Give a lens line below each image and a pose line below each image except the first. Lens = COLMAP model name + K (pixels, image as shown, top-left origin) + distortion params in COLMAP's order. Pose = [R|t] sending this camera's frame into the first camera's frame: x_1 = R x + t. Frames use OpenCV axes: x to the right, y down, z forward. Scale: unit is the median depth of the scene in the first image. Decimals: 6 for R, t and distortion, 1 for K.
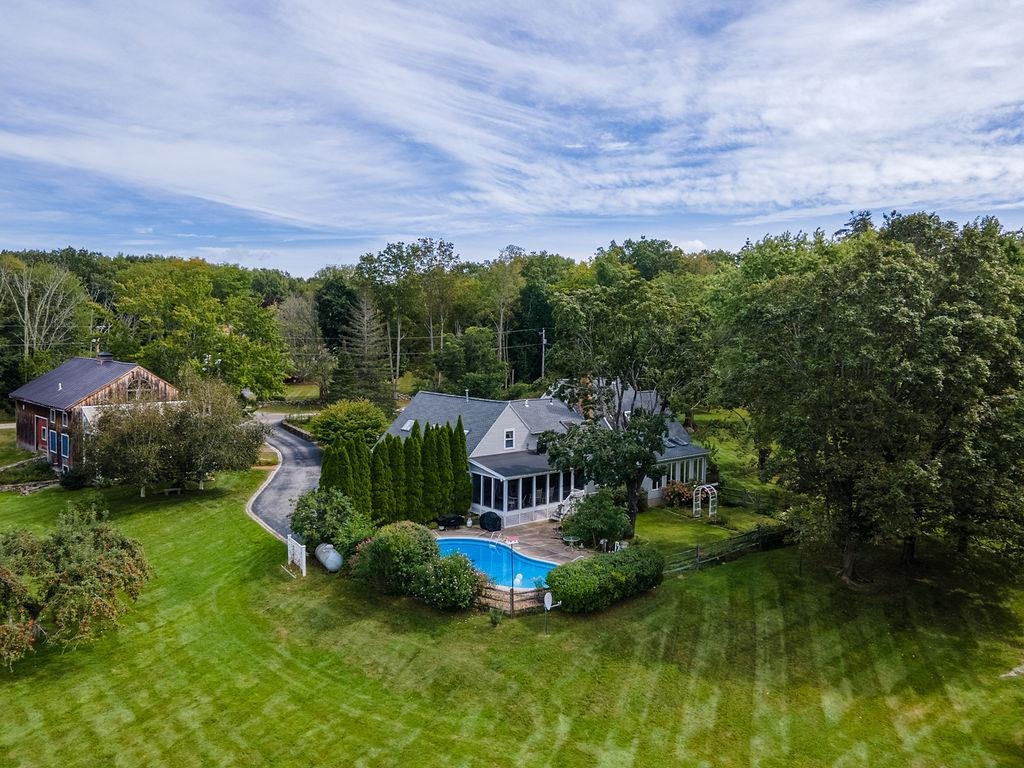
lens RADIAL K [[726.8, 0, 509.4], [0, 726.8, 384.0], [0, 0, 1]] dist [-0.007111, -0.000508]
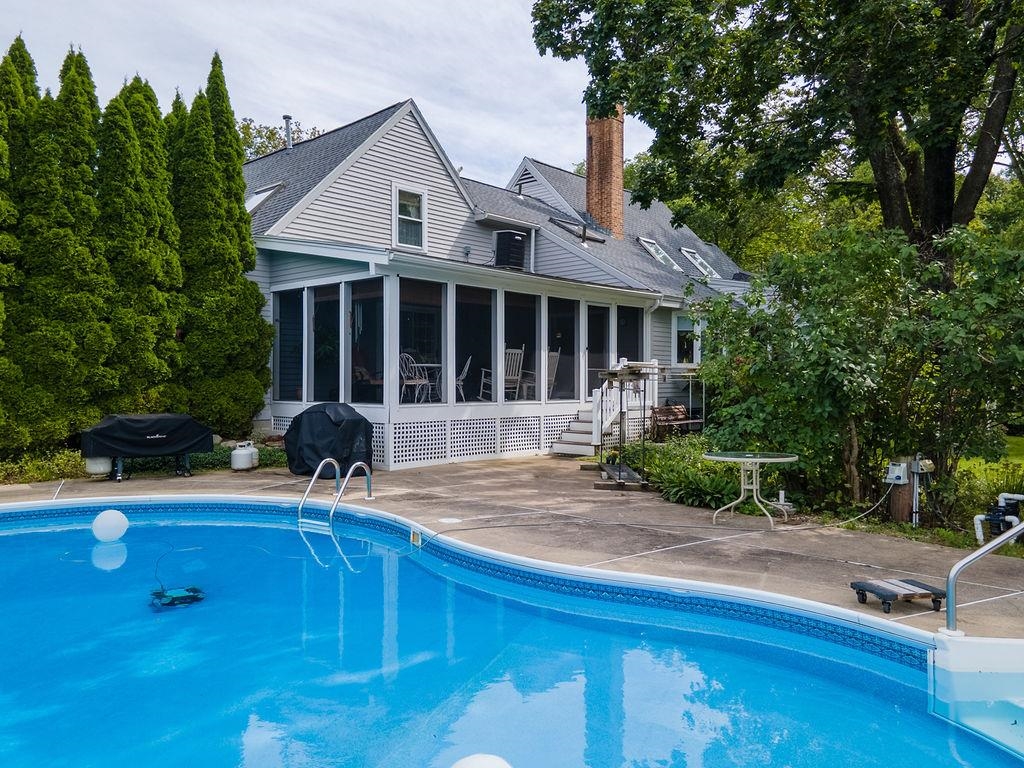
lens RADIAL K [[726.8, 0, 514.9], [0, 726.8, 385.1], [0, 0, 1]] dist [-0.007111, -0.000508]
pose [[0.991966, -0.012814, 0.125858, 0.005116], [0.020432, 0.998024, -0.059421, 0.182122], [-0.124848, 0.061516, 0.990267, 0.738575]]
